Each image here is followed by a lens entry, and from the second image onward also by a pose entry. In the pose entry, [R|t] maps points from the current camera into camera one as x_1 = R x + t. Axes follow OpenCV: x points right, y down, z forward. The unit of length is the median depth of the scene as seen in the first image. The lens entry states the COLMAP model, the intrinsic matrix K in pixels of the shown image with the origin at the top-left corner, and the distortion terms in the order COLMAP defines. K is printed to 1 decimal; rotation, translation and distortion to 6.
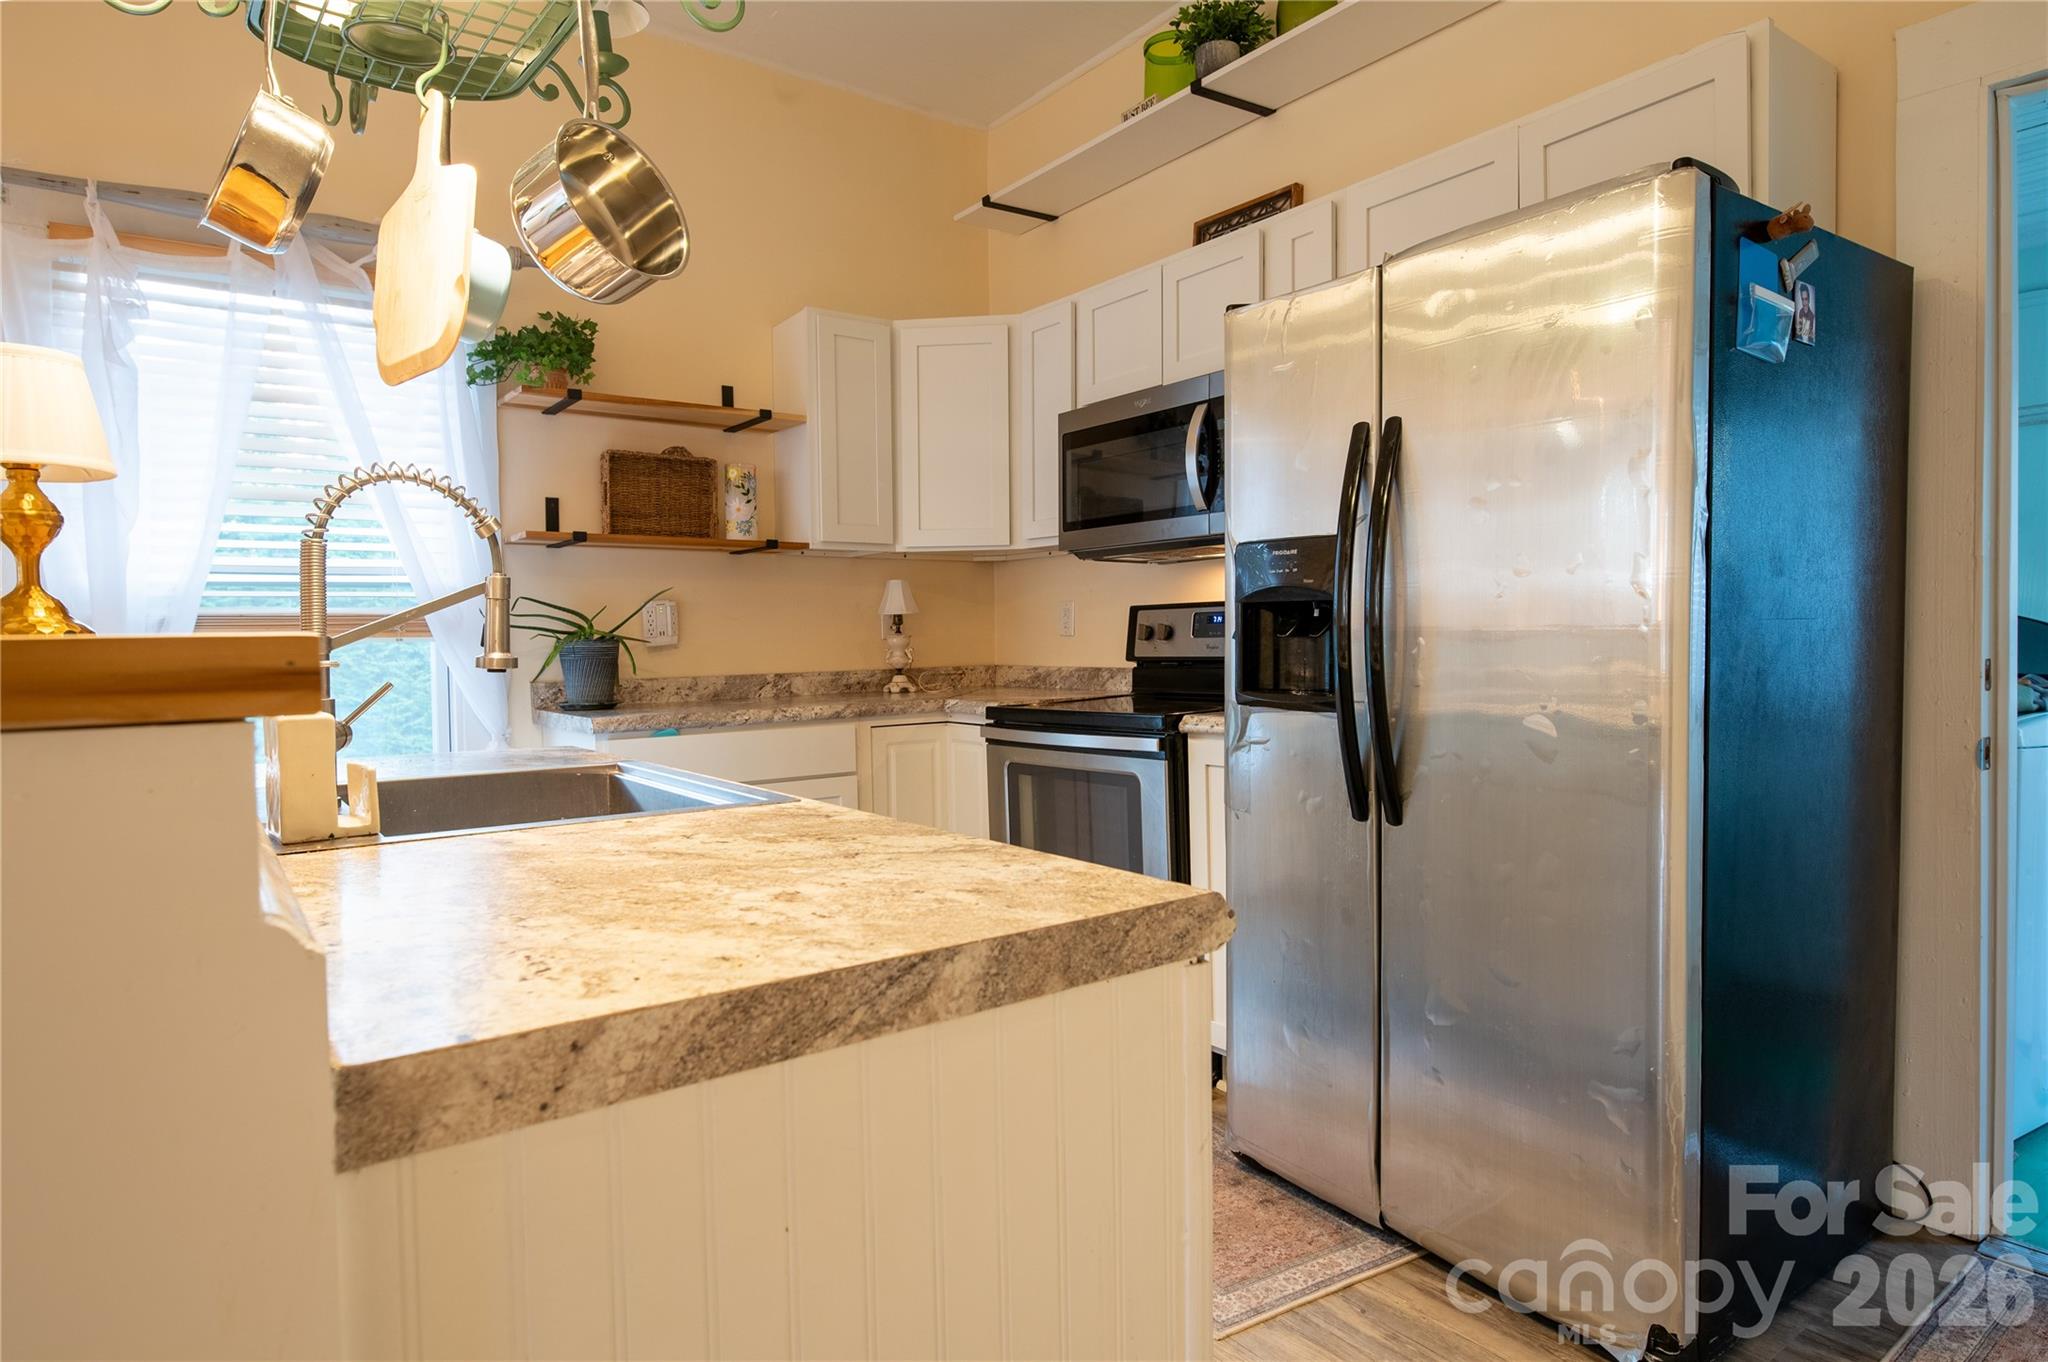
lens RADIAL K [[1110.0, 0, 1026.3], [0, 1110.0, 674.5], [0, 0, 1]] dist [0.009959, -0.009616]
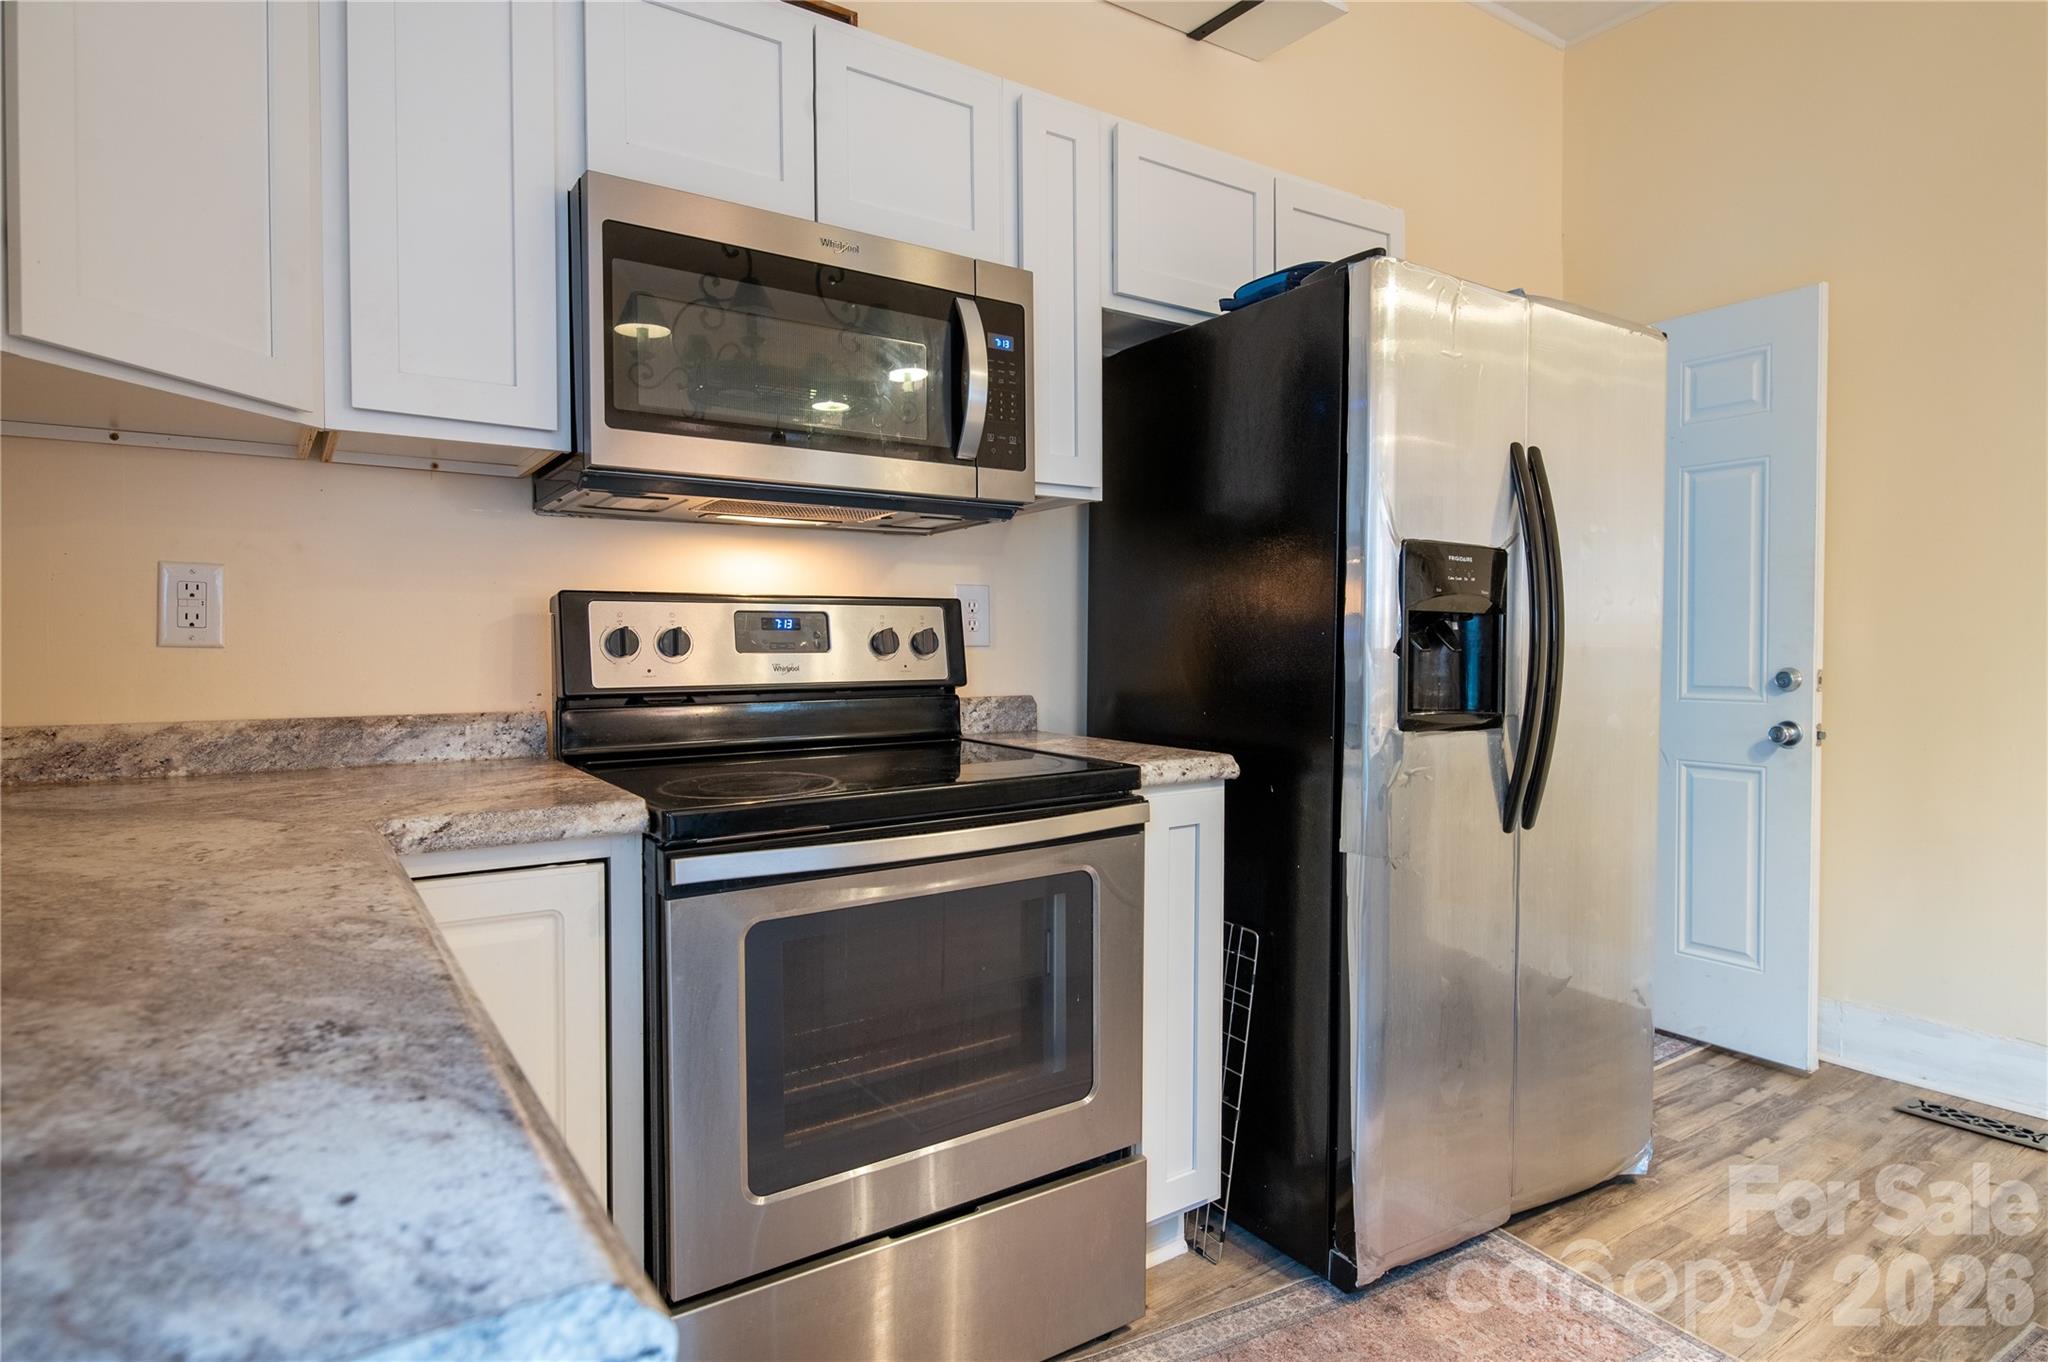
lens RADIAL K [[1110.0, 0, 1026.3], [0, 1110.0, 674.5], [0, 0, 1]] dist [0.009959, -0.009616]
pose [[0.049641, -0.019315, 0.998580, -0.465325], [0.031026, 0.999360, 0.017787, -0.028668], [-0.998285, 0.030099, 0.050209, 0.878347]]
